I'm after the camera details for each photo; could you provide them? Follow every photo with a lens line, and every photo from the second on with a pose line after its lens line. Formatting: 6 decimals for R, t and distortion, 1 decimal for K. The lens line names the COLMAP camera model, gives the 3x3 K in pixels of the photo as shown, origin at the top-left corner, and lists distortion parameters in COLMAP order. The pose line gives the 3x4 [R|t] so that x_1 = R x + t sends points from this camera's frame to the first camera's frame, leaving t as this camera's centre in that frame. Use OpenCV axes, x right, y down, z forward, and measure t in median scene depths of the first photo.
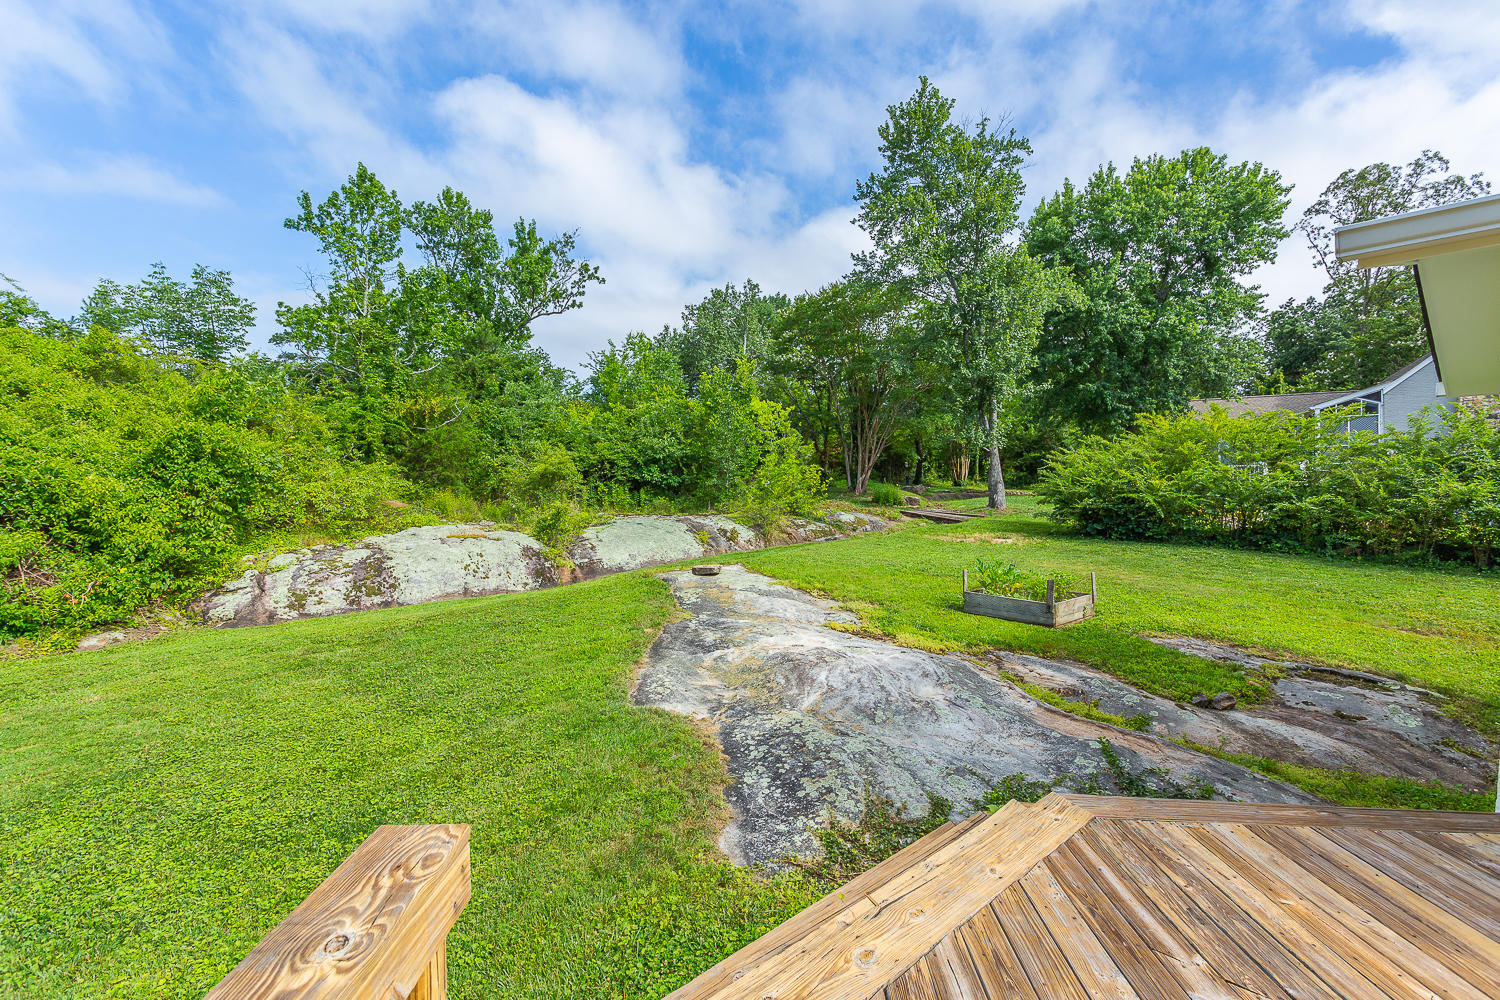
lens RADIAL K [[709.0, 0, 750.0], [0, 709.0, 500.0], [0, 0, 1]] dist [0.003386, 0.002641]
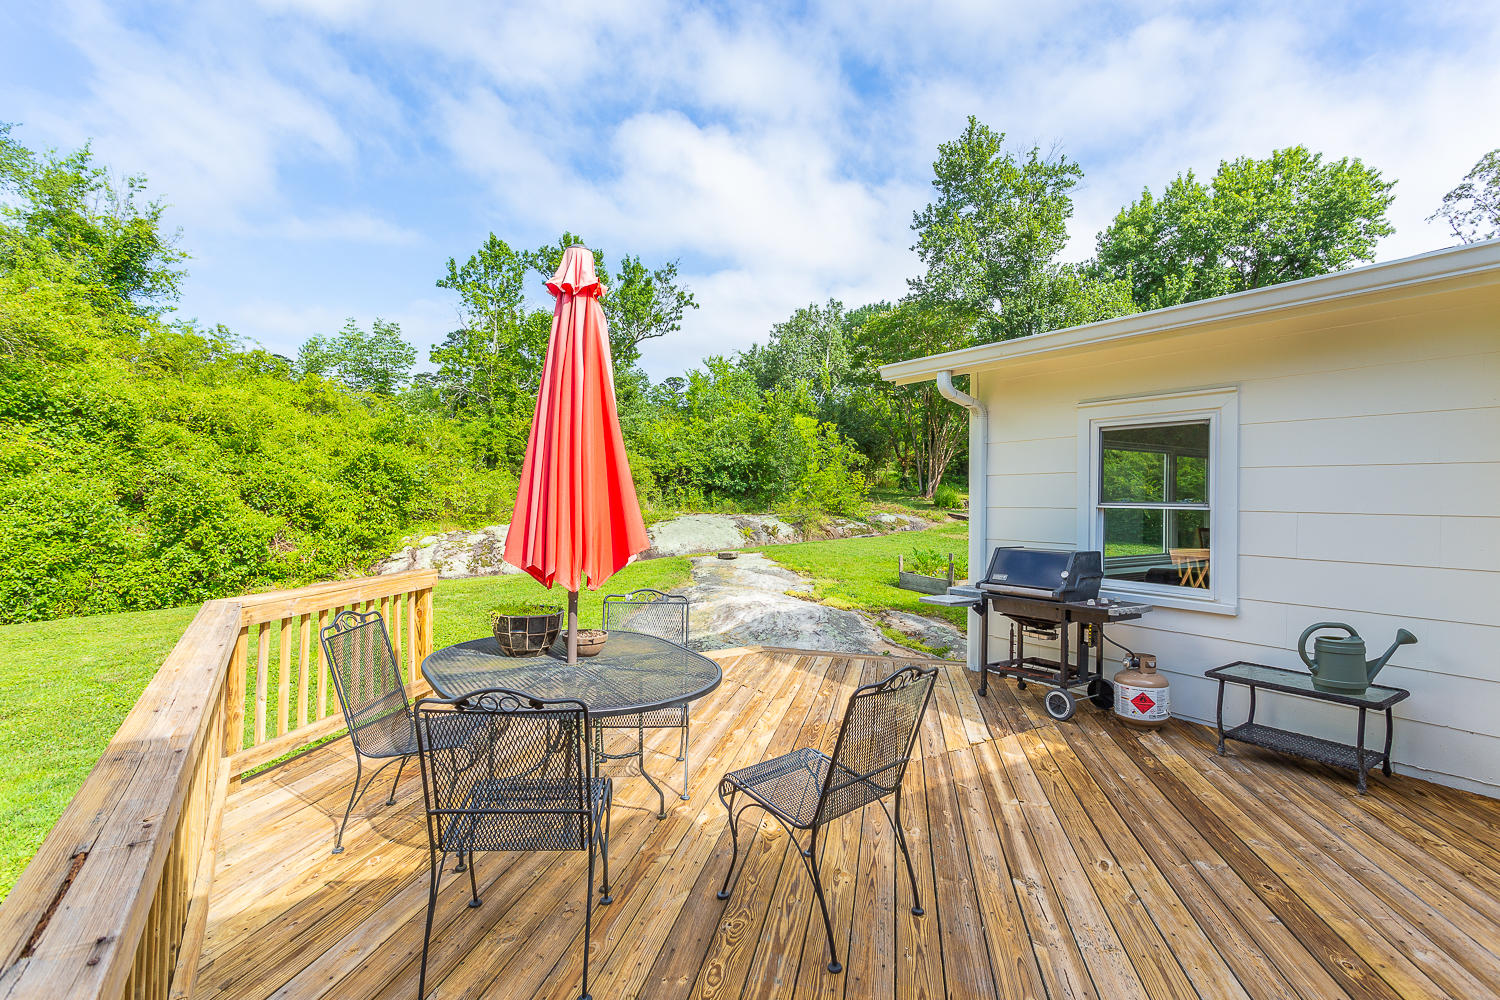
lens RADIAL K [[709.0, 0, 750.0], [0, 709.0, 500.0], [0, 0, 1]] dist [0.003386, 0.002641]
pose [[0.985443, 0.008855, -0.169778, 0.098275], [-0.009545, 0.999949, -0.003247, 0.001220], [0.169740, 0.004821, 0.985477, -0.131219]]
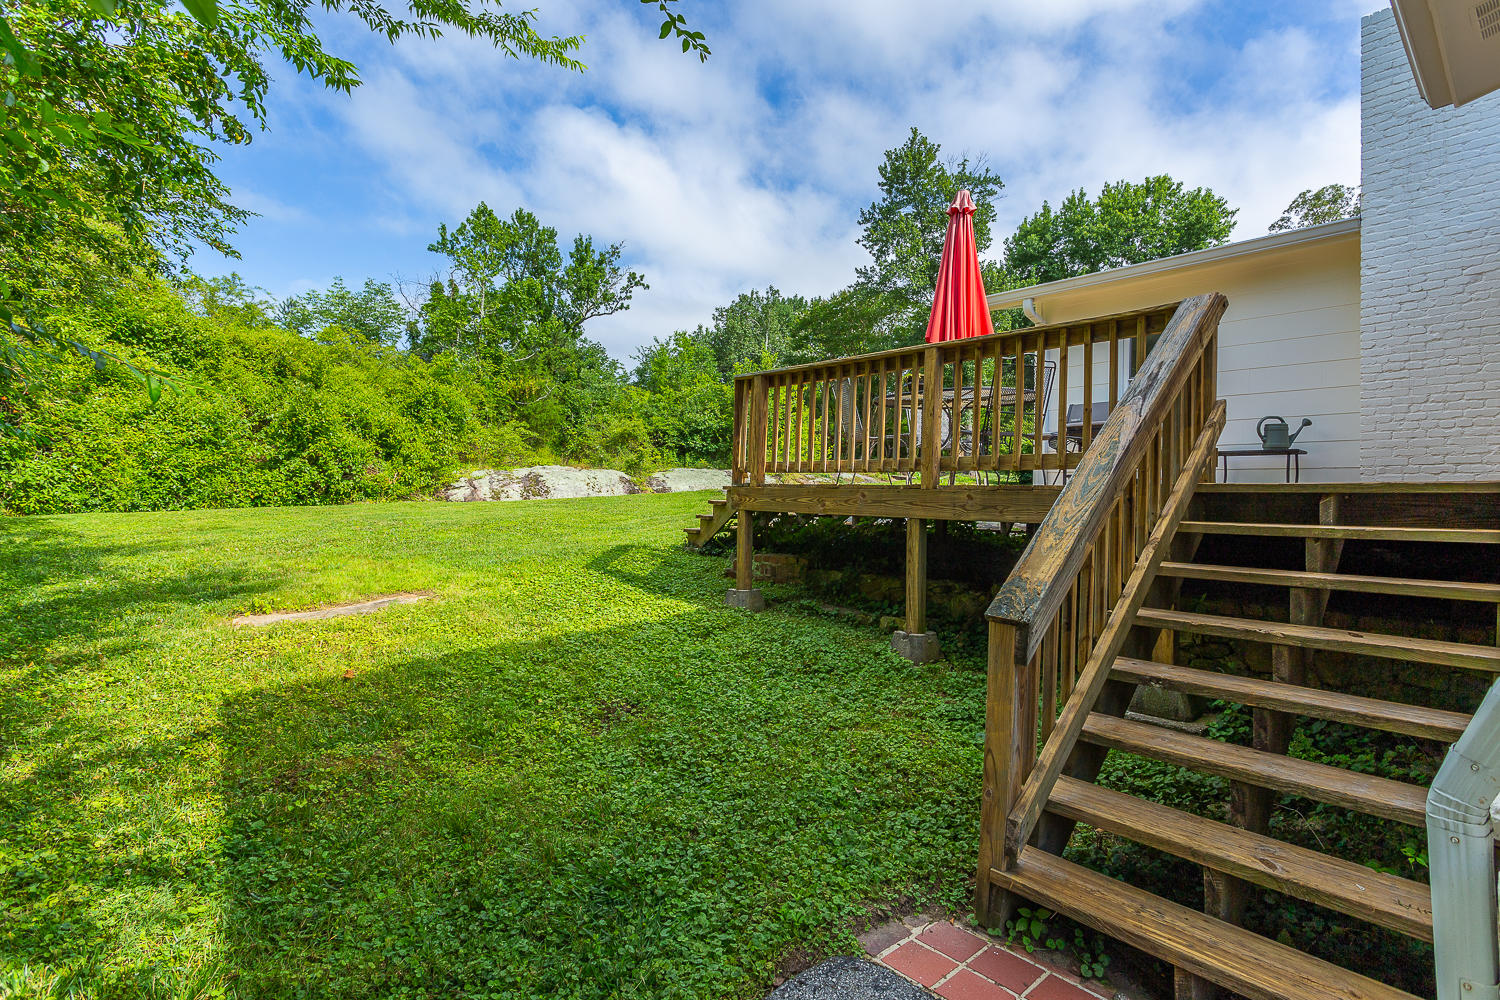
lens RADIAL K [[709.0, 0, 750.0], [0, 709.0, 500.0], [0, 0, 1]] dist [0.003386, 0.002641]
pose [[0.999705, 0.012092, -0.021046, -0.010554], [-0.012080, 0.999927, 0.000690, 0.061527], [0.021053, -0.000436, 0.999778, -0.254738]]
